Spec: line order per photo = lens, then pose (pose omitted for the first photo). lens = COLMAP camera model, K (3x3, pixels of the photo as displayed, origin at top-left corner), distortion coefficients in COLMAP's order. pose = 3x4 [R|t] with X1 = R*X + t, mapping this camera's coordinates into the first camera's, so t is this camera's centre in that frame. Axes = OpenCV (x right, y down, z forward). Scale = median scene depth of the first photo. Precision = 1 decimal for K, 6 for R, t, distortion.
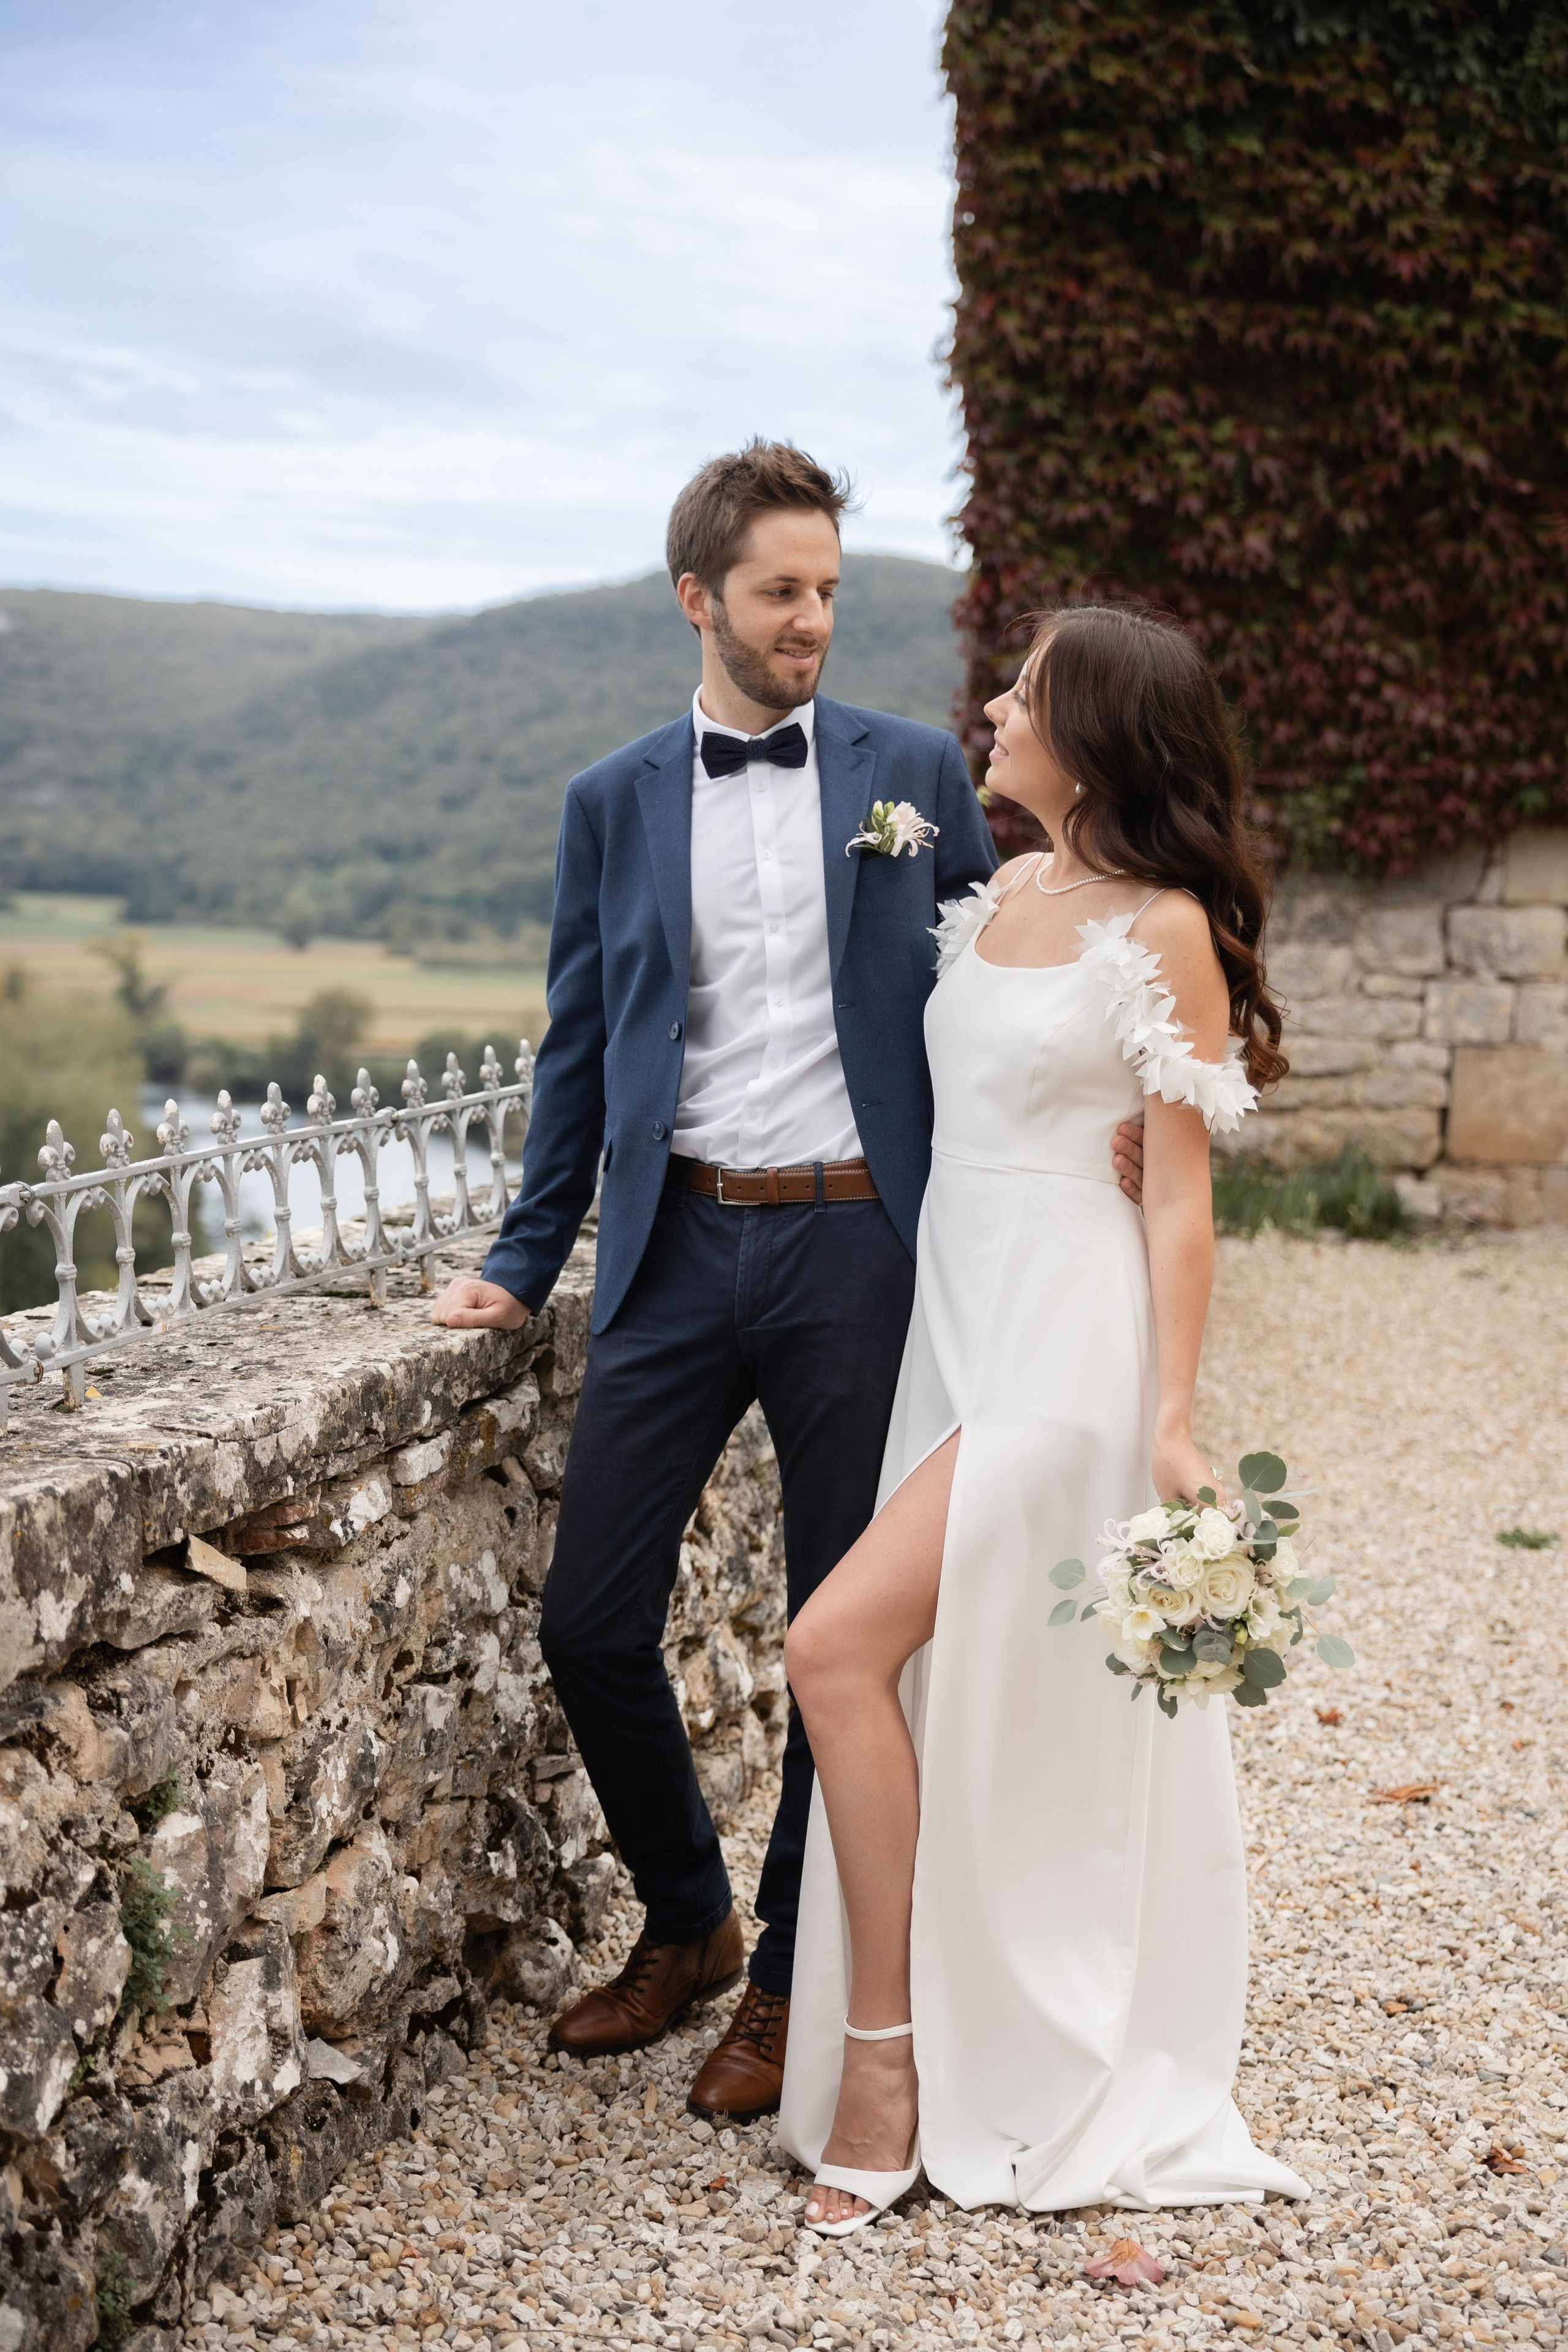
lens RADIAL K [[3103.8, 0, 782.9], [0, 3103.8, 1164.8], [0, 0, 1]] dist [0.000042, 0.000000]
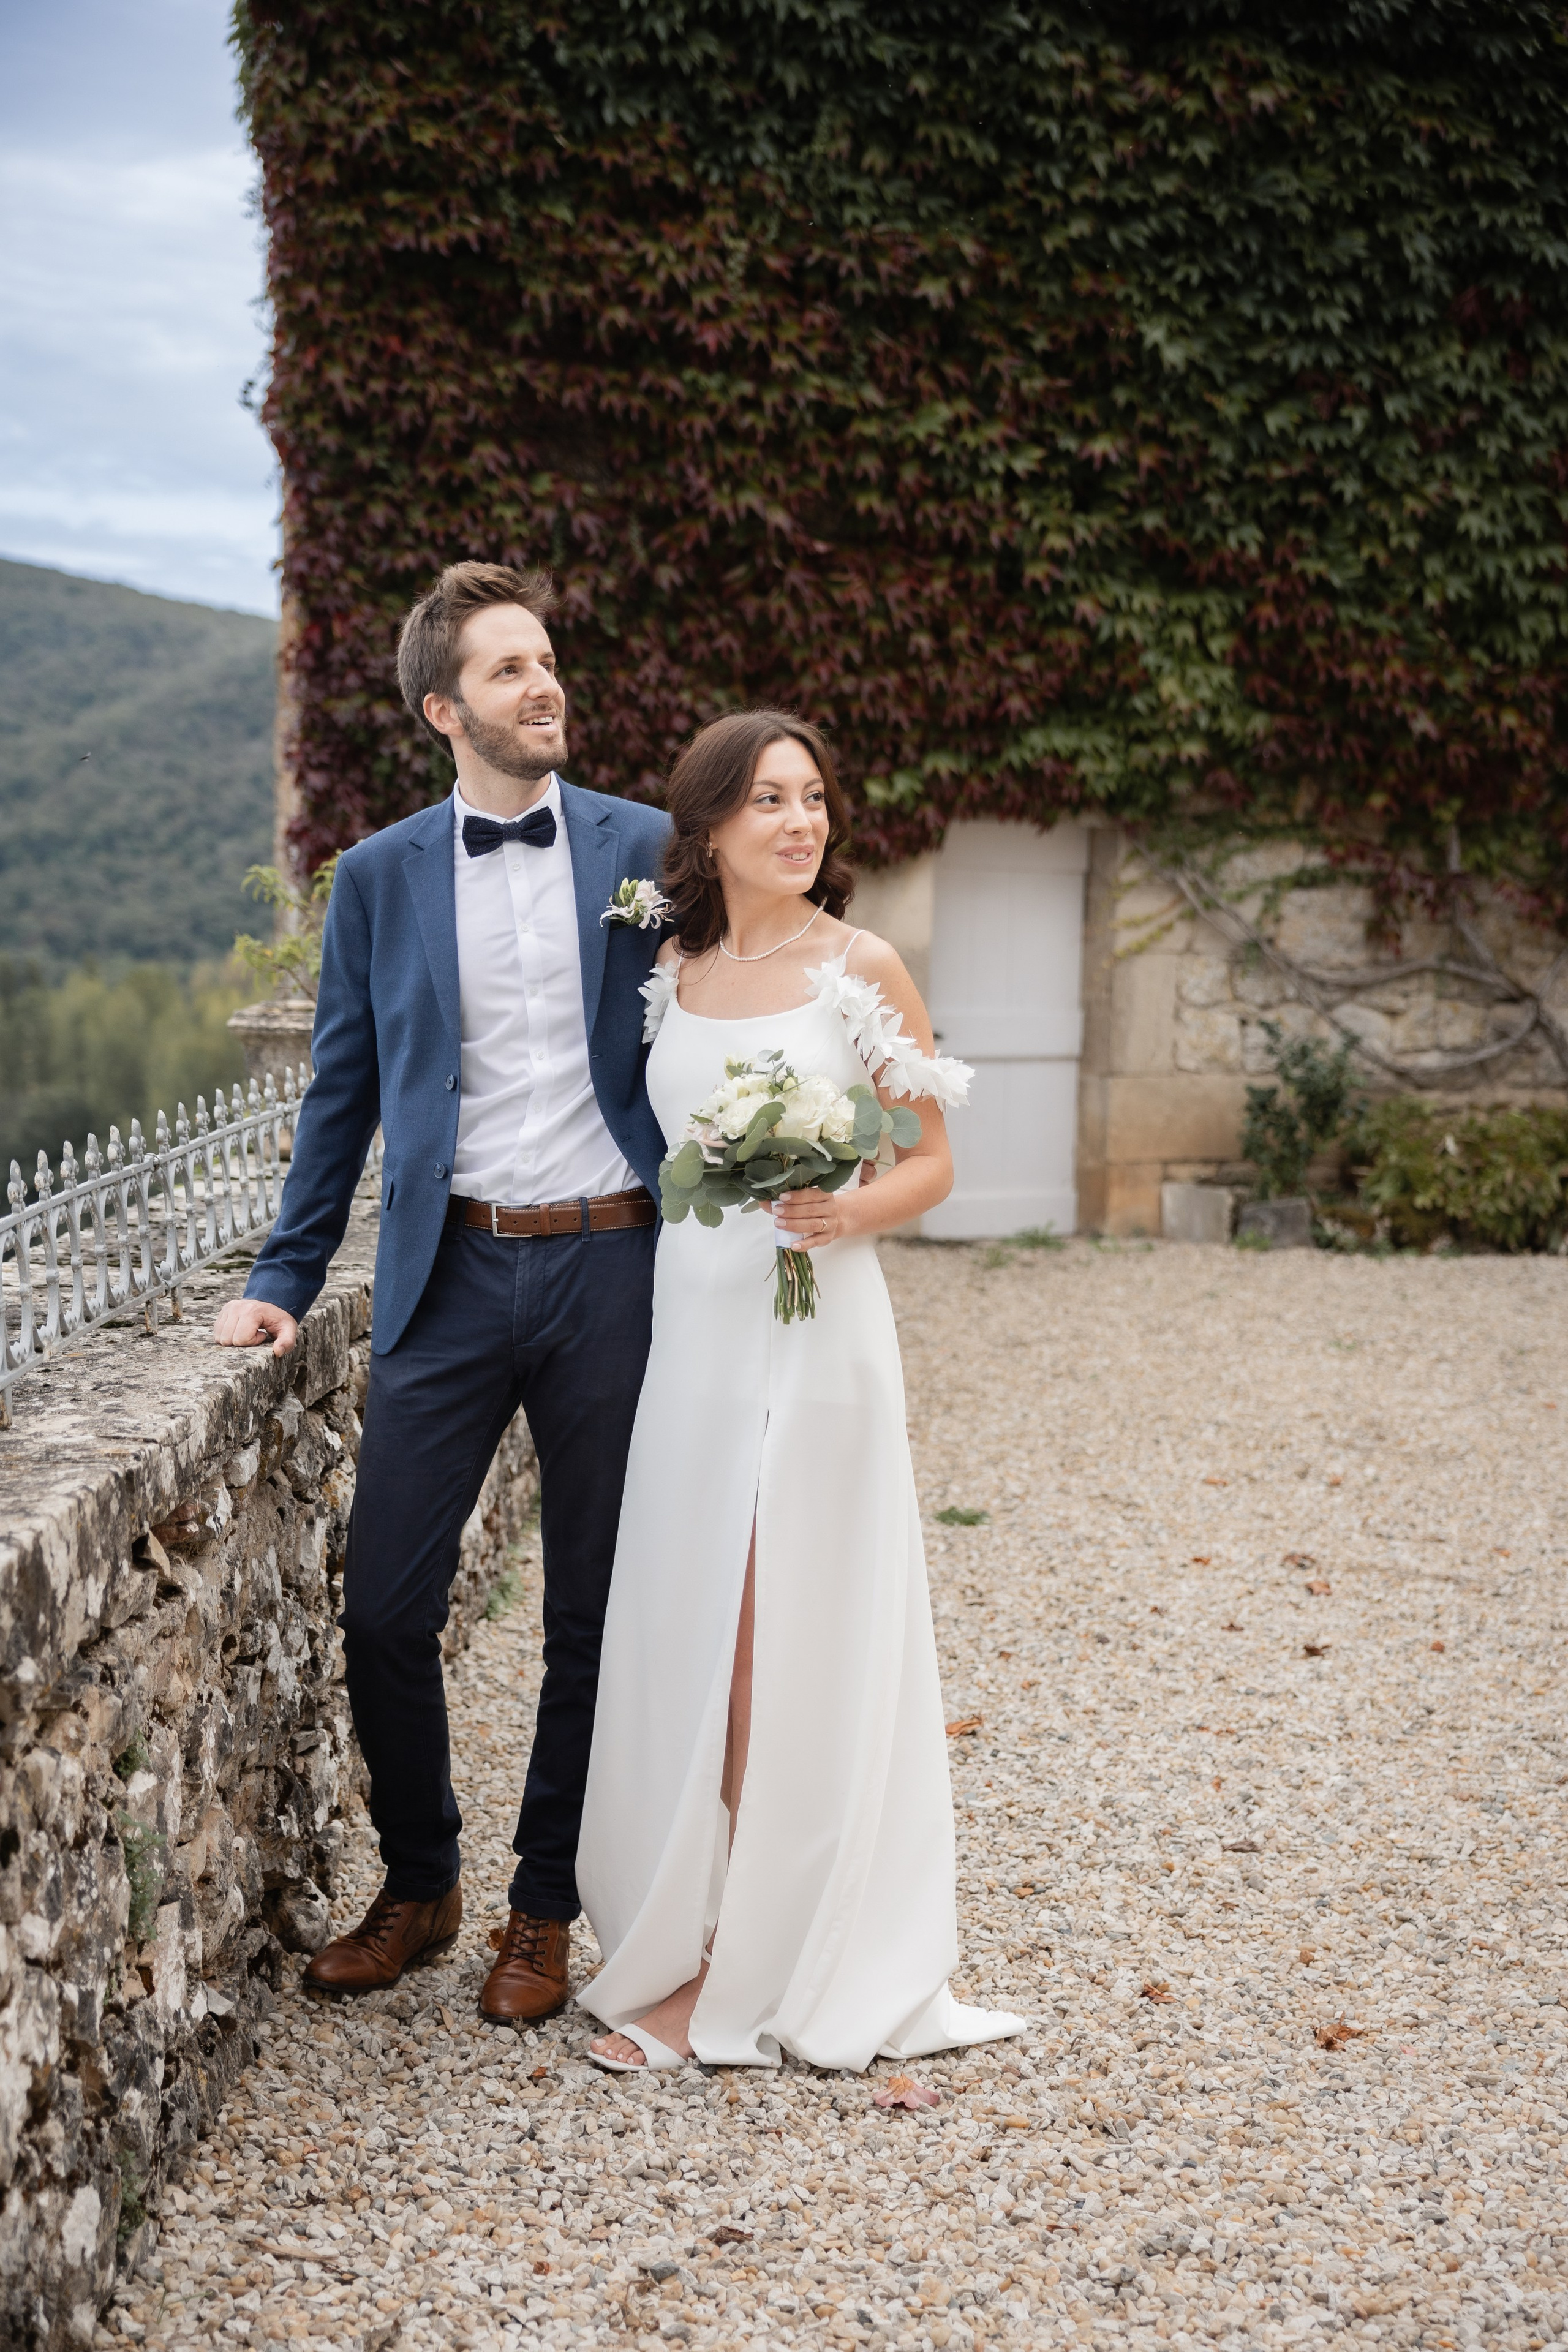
lens RADIAL K [[3235.9, 0, 785.1], [0, 3235.9, 1183.0], [0, 0, 1]] dist [-0.017243, 0.000000]
pose [[0.961685, -0.027988, 0.272726, -0.218258], [0.029294, 0.999571, -0.000715, -0.000184], [-0.272589, 0.008676, 0.962092, -0.162622]]
